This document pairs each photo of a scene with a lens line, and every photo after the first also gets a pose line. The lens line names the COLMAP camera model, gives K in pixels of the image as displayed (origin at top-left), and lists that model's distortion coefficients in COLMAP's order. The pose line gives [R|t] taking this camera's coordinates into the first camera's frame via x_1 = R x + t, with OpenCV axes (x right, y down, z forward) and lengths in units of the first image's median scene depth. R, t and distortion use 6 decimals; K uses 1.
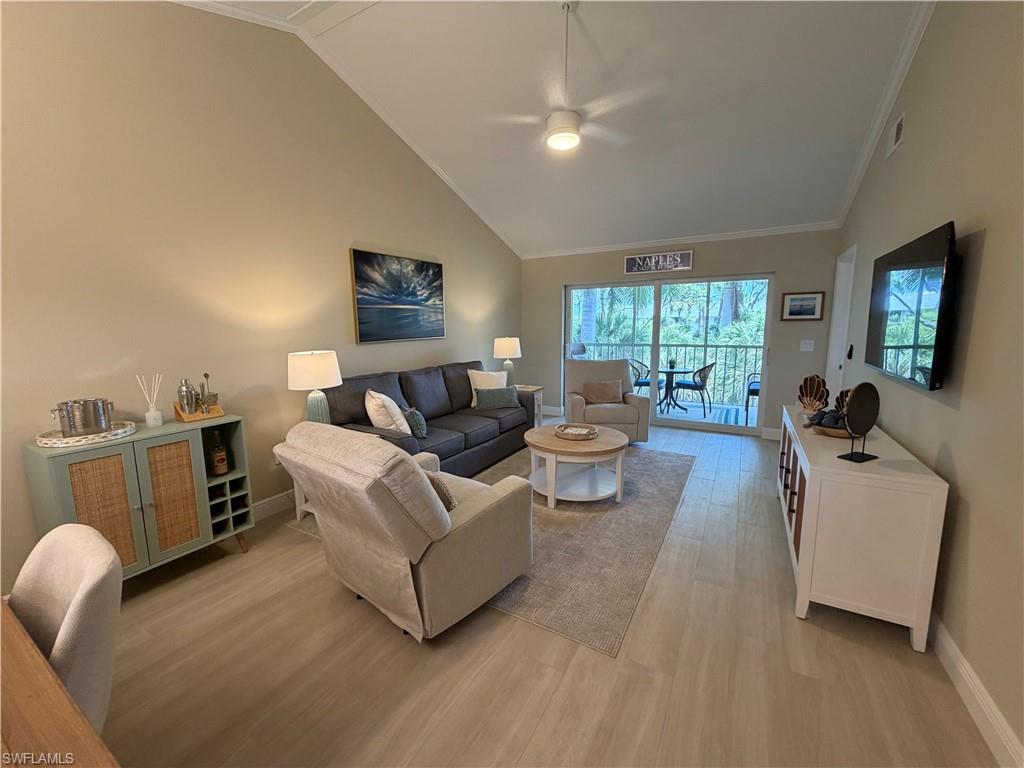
lens RADIAL K [[407.8, 0, 509.6], [0, 407.8, 384.3], [0, 0, 1]] dist [-0.002067, 0.001046]
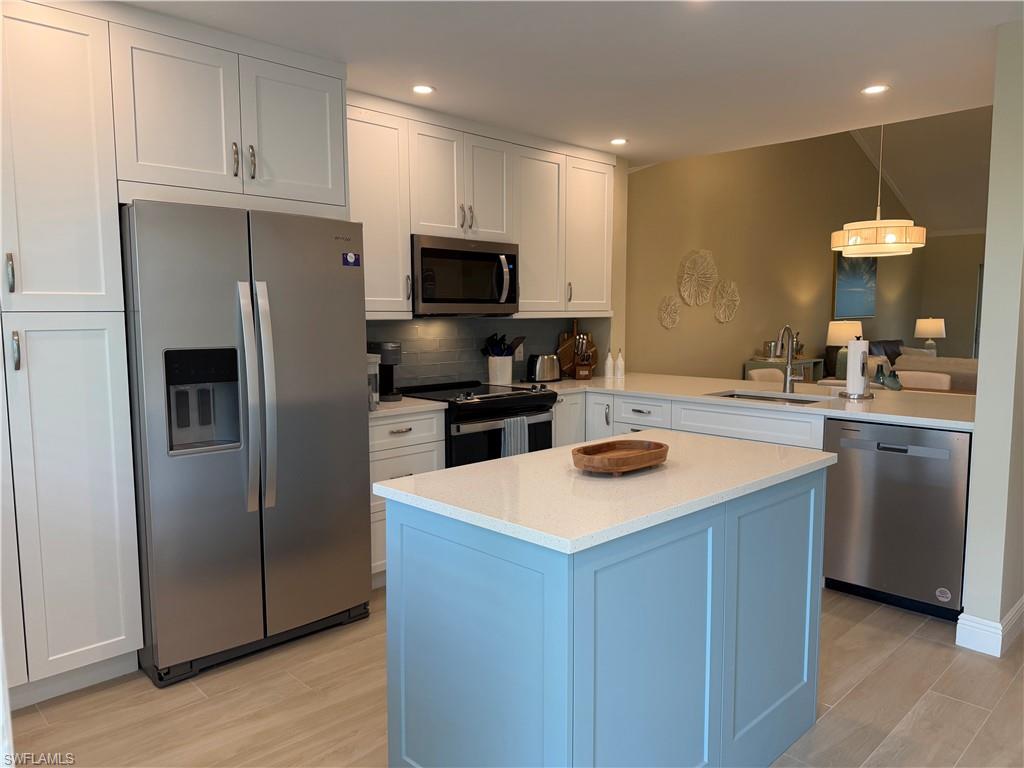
lens RADIAL K [[715.6, 0, 511.0], [0, 715.6, 386.4], [0, 0, 1]] dist [0.099351, -0.127268]
pose [[0.962181, 0.037031, -0.269881, -0.602771], [-0.048330, 0.998206, -0.035339, 0.199222], [0.268088, 0.047045, 0.962245, -1.202702]]
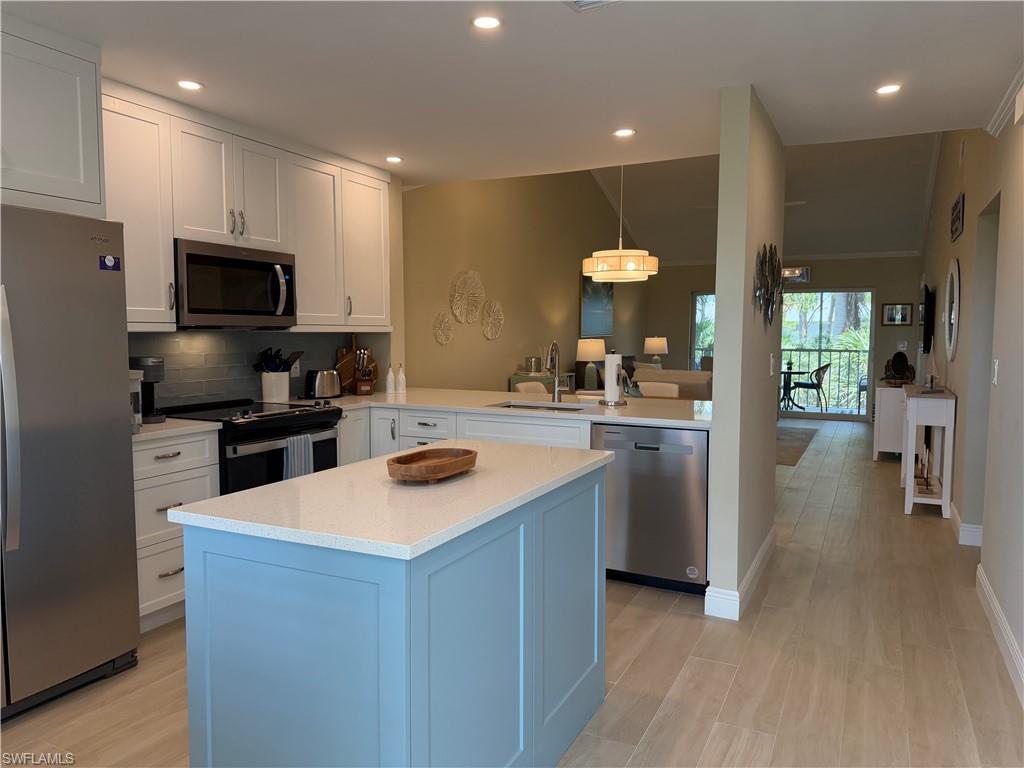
lens RADIAL K [[715.6, 0, 512.7], [0, 715.6, 385.4], [0, 0, 1]] dist [0.099351, -0.127268]
pose [[0.998095, 0.010569, 0.060792, -0.635957], [-0.006196, 0.997409, -0.071677, 0.206391], [-0.061392, 0.071164, 0.995574, -1.213092]]
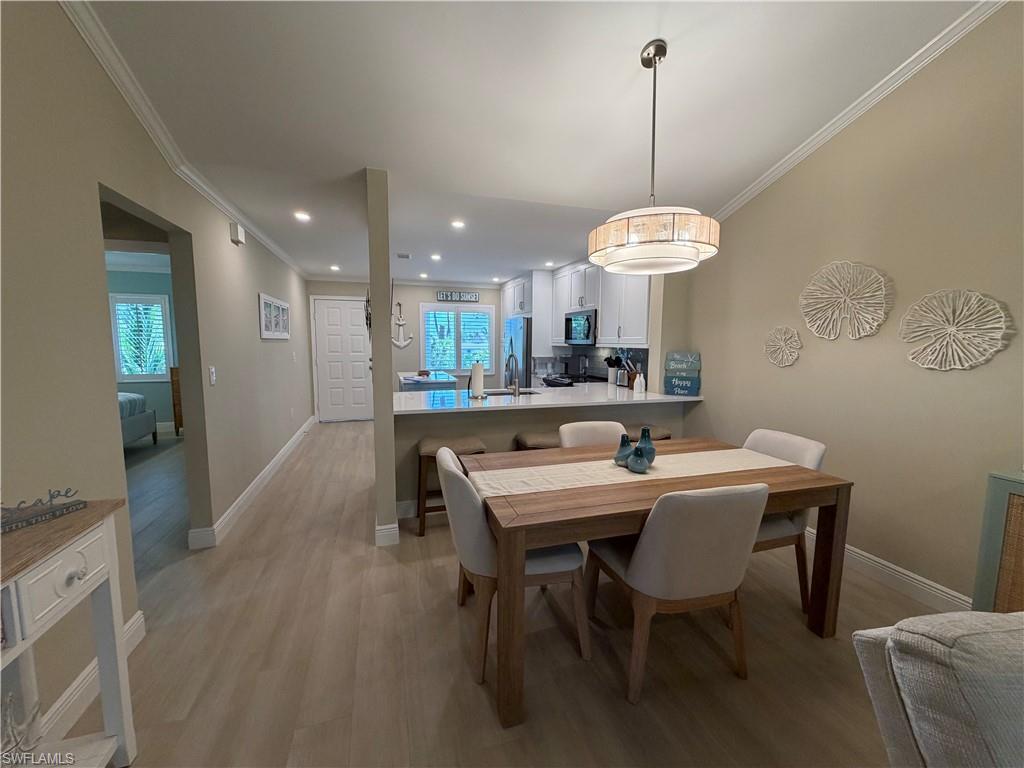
lens RADIAL K [[407.8, 0, 511.2], [0, 407.8, 382.5], [0, 0, 1]] dist [-0.002067, 0.001046]
pose [[-0.674680, 0.083923, -0.733324, 0.101452], [-0.105122, 0.972462, 0.208006, -0.042038], [0.730586, 0.217426, -0.647279, 0.314550]]
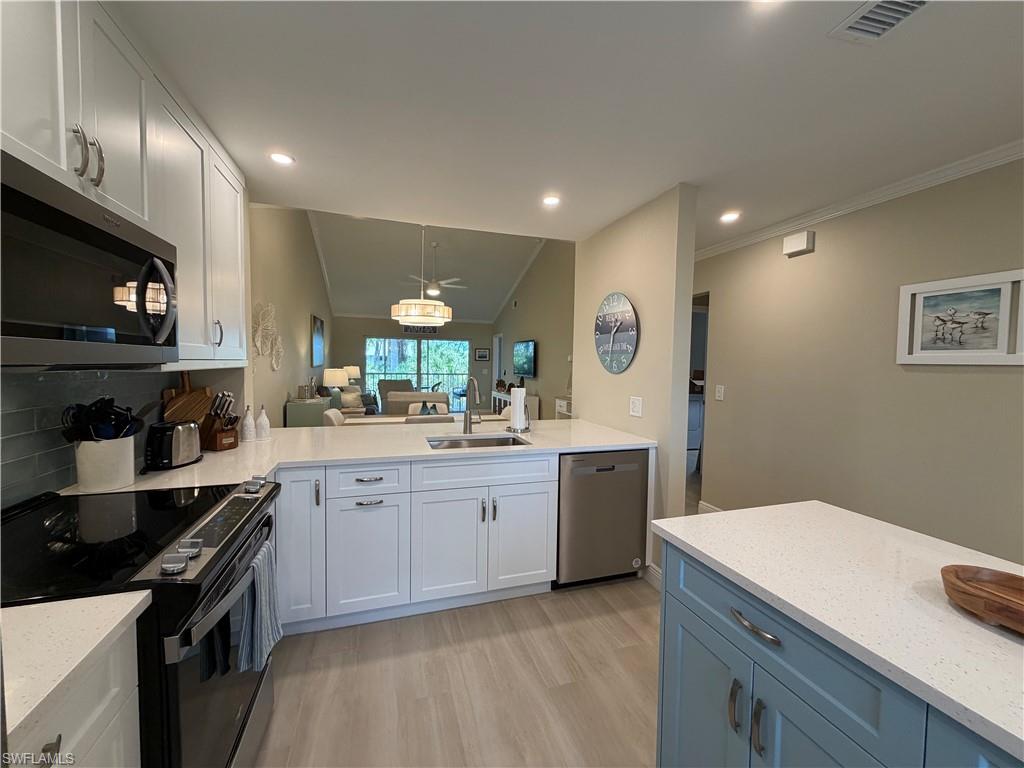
lens RADIAL K [[407.8, 0, 510.6], [0, 407.8, 382.5], [0, 0, 1]] dist [-0.002067, 0.001046]
pose [[0.673681, -0.013427, 0.738900, -0.923743], [0.084806, 0.994634, -0.059247, 0.122009], [-0.734140, 0.102577, 0.671205, -0.680402]]
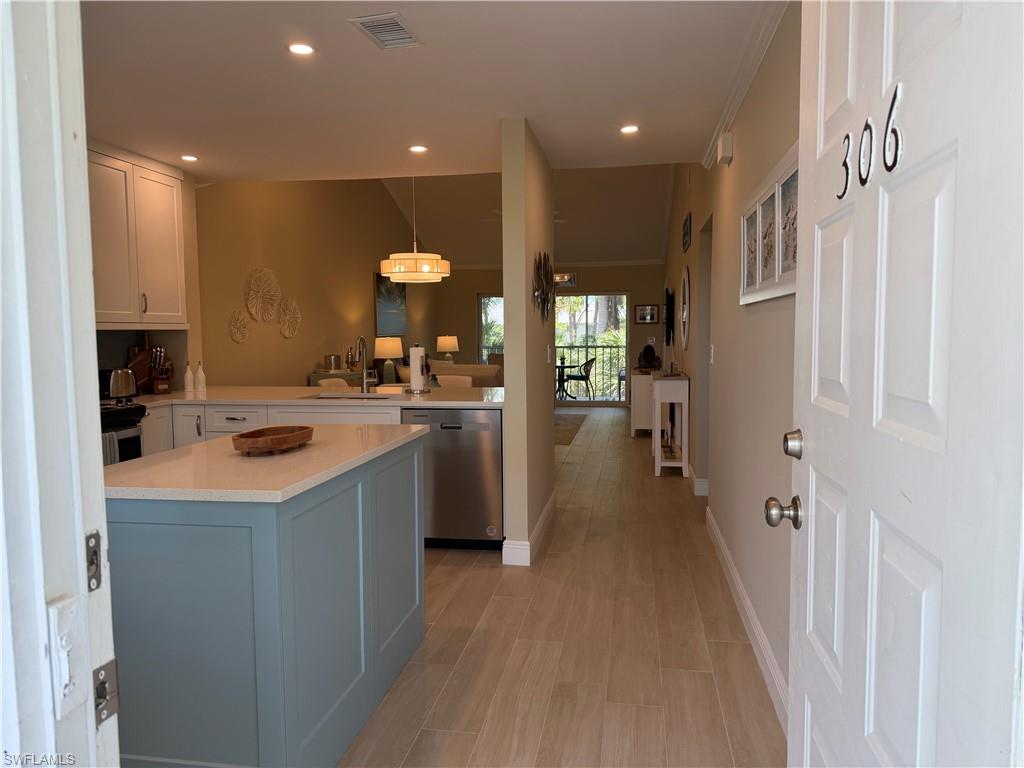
lens RADIAL K [[715.6, 0, 509.9], [0, 715.6, 380.8], [0, 0, 1]] dist [0.099351, -0.127268]
pose [[0.938608, -0.019321, 0.344443, -0.680654], [0.048035, 0.996024, -0.075025, 0.231582], [-0.341624, 0.086965, 0.935805, -1.307265]]
